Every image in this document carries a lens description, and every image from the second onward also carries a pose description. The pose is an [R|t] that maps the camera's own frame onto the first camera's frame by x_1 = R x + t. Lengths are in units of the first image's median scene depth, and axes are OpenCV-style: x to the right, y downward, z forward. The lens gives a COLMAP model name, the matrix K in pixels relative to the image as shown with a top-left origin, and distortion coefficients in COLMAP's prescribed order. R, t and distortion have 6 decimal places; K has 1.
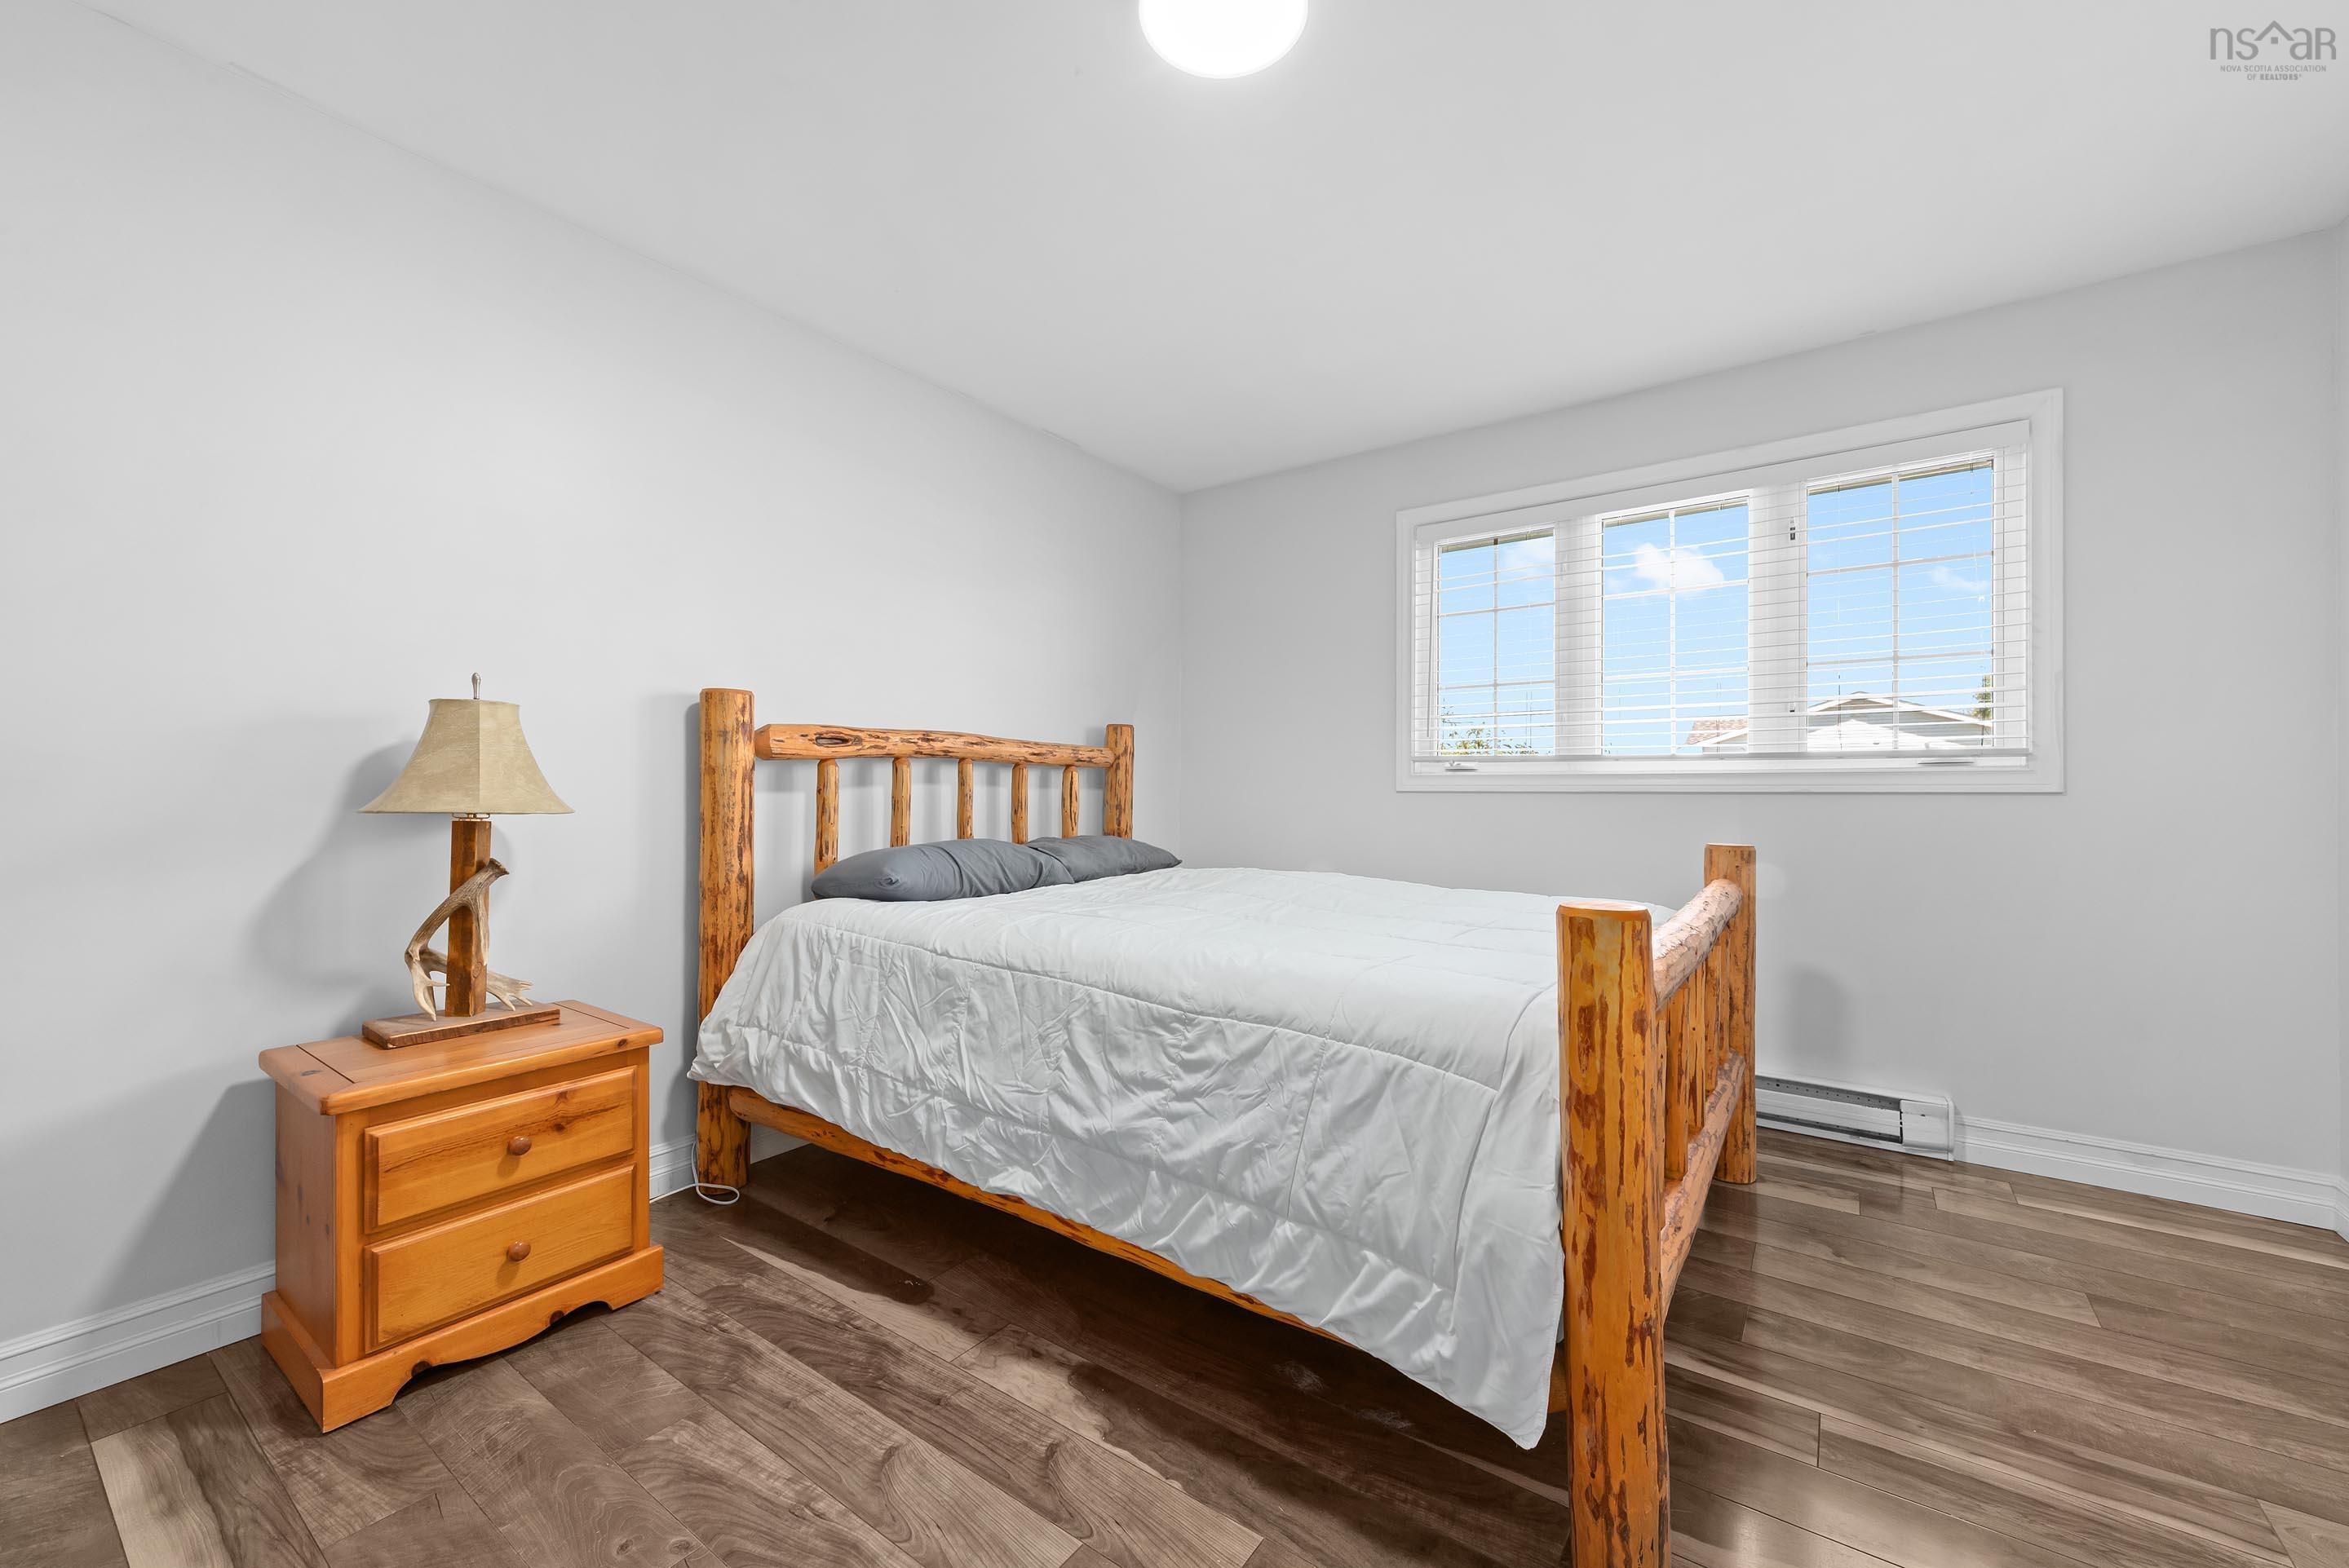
lens RADIAL K [[921.4, 0, 1169.4], [0, 921.4, 781.0], [0, 0, 1]] dist [0.000876, -0.000437]
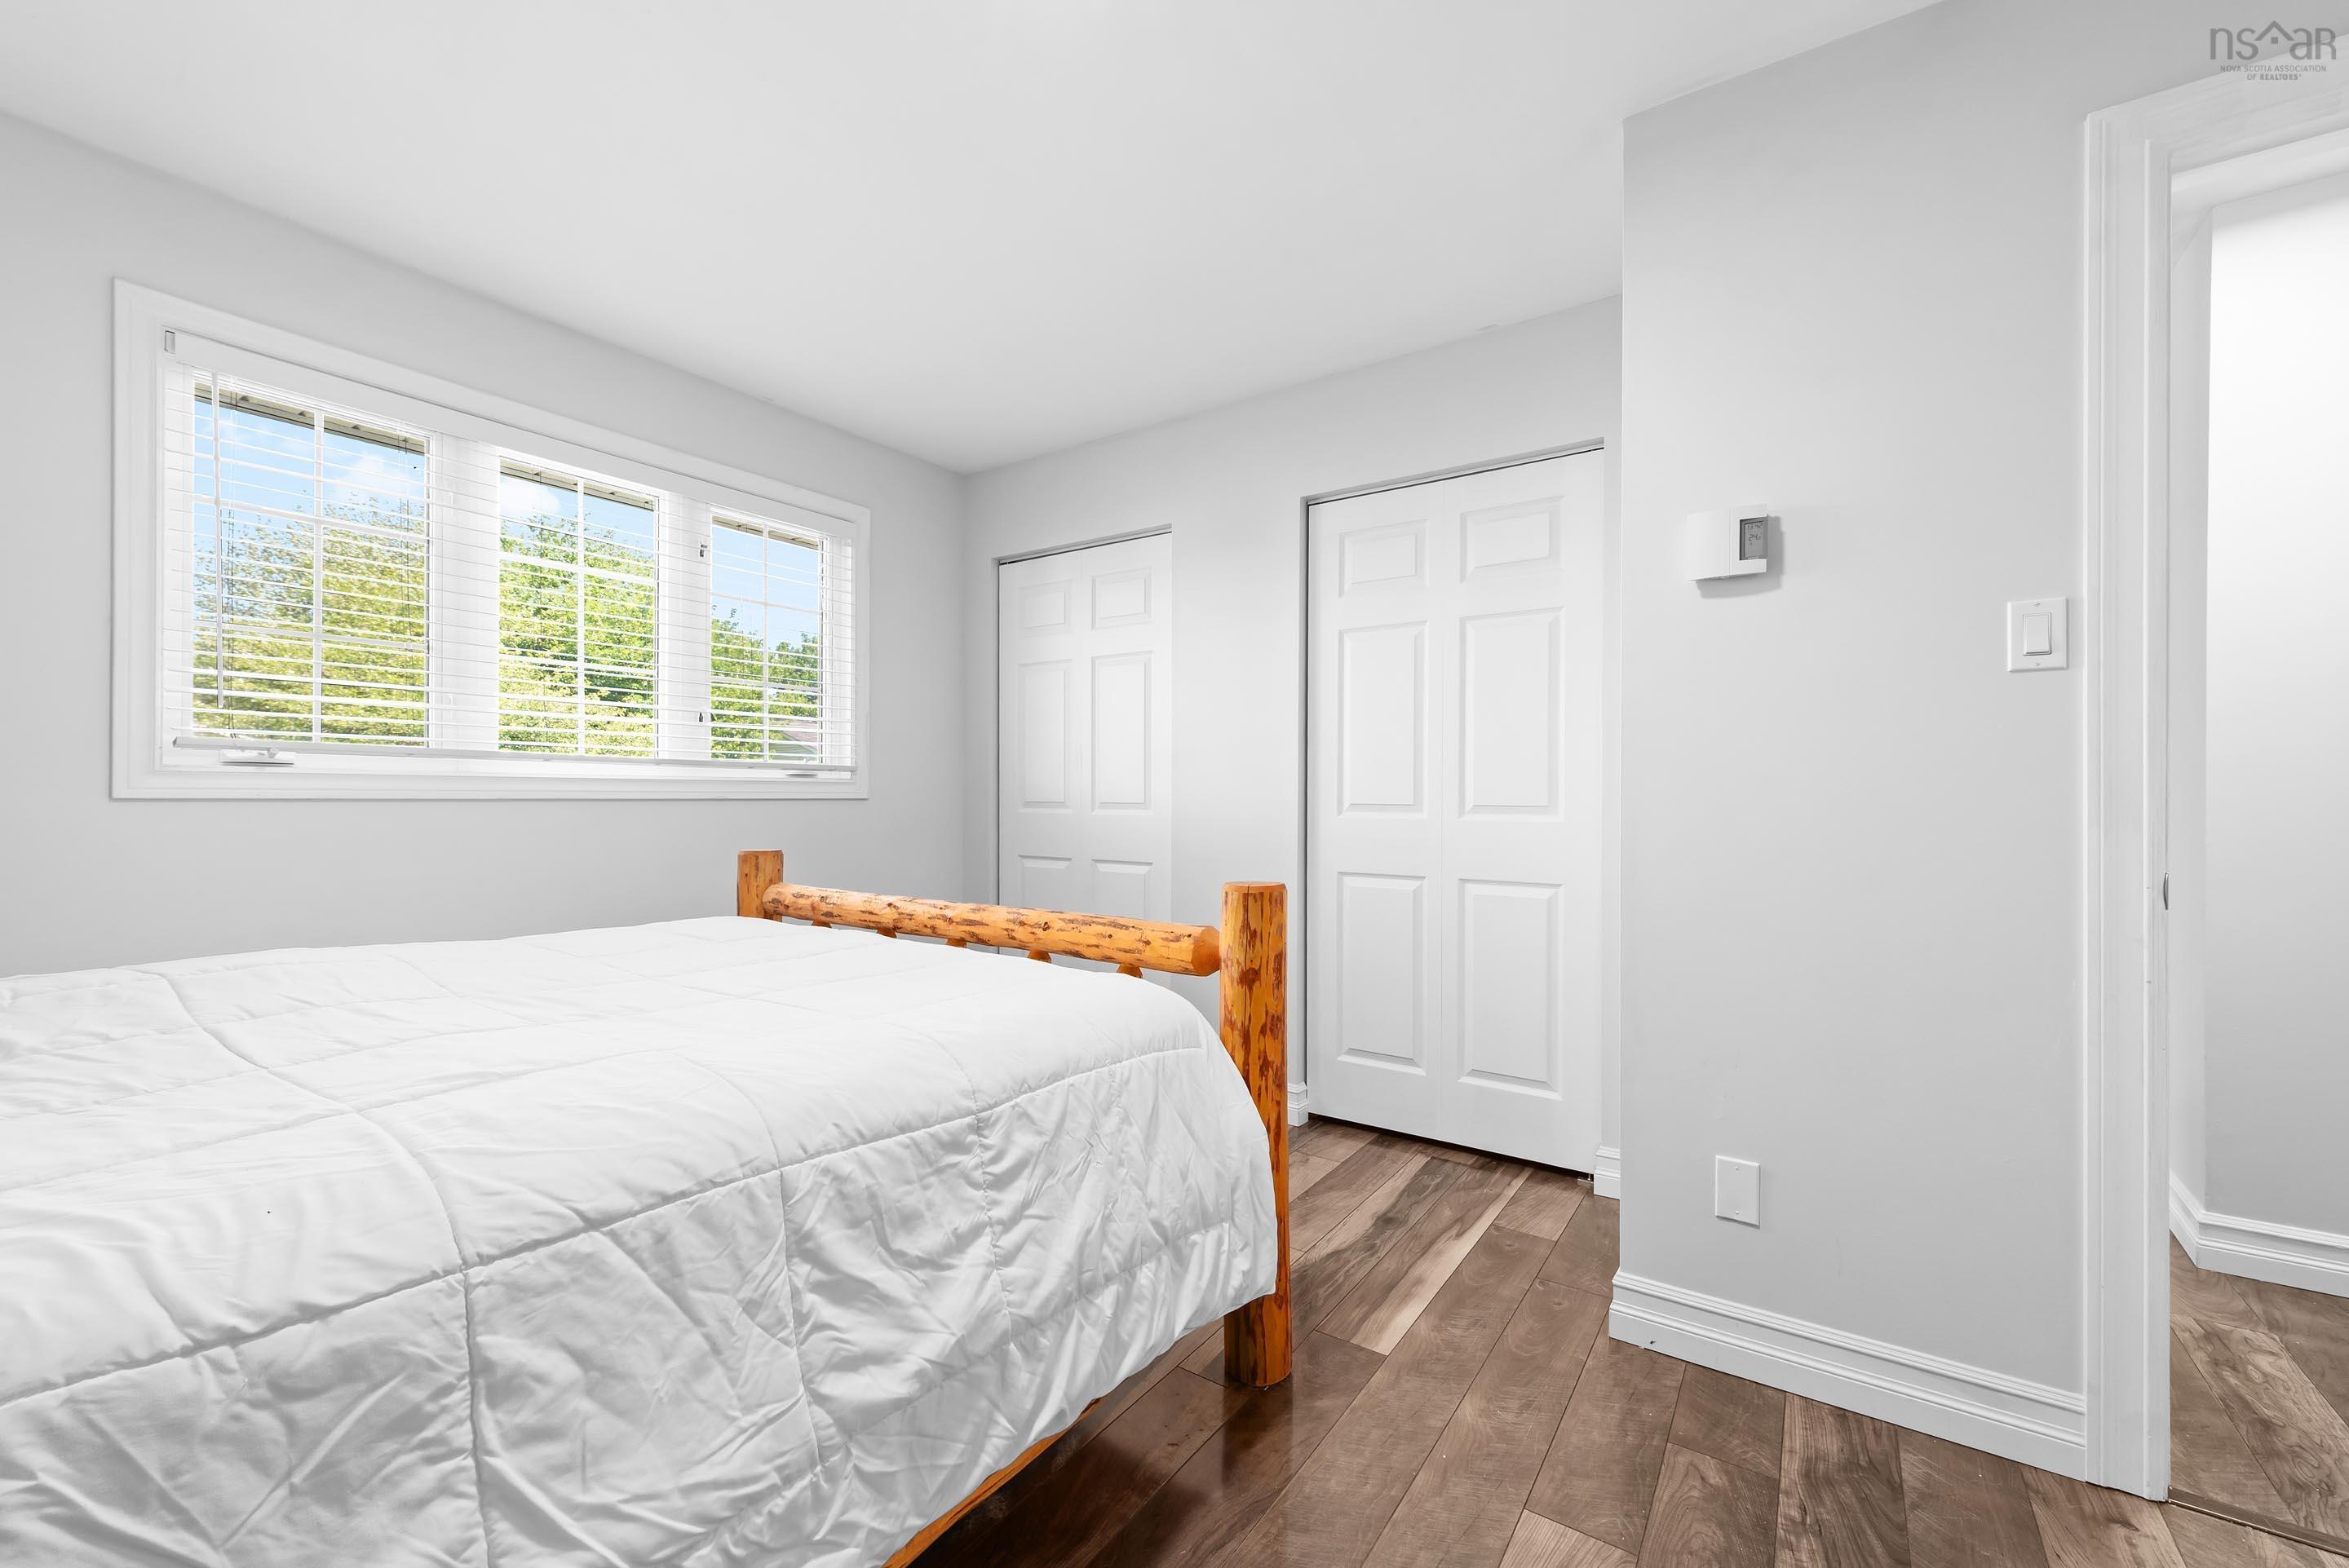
lens RADIAL K [[921.4, 0, 1169.4], [0, 921.4, 781.0], [0, 0, 1]] dist [0.000876, -0.000437]
pose [[-0.012233, 0.011232, 0.999862, -0.706011], [-0.019341, 0.999747, -0.011468, -0.003320], [-0.999738, -0.019478, -0.012013, 0.864791]]
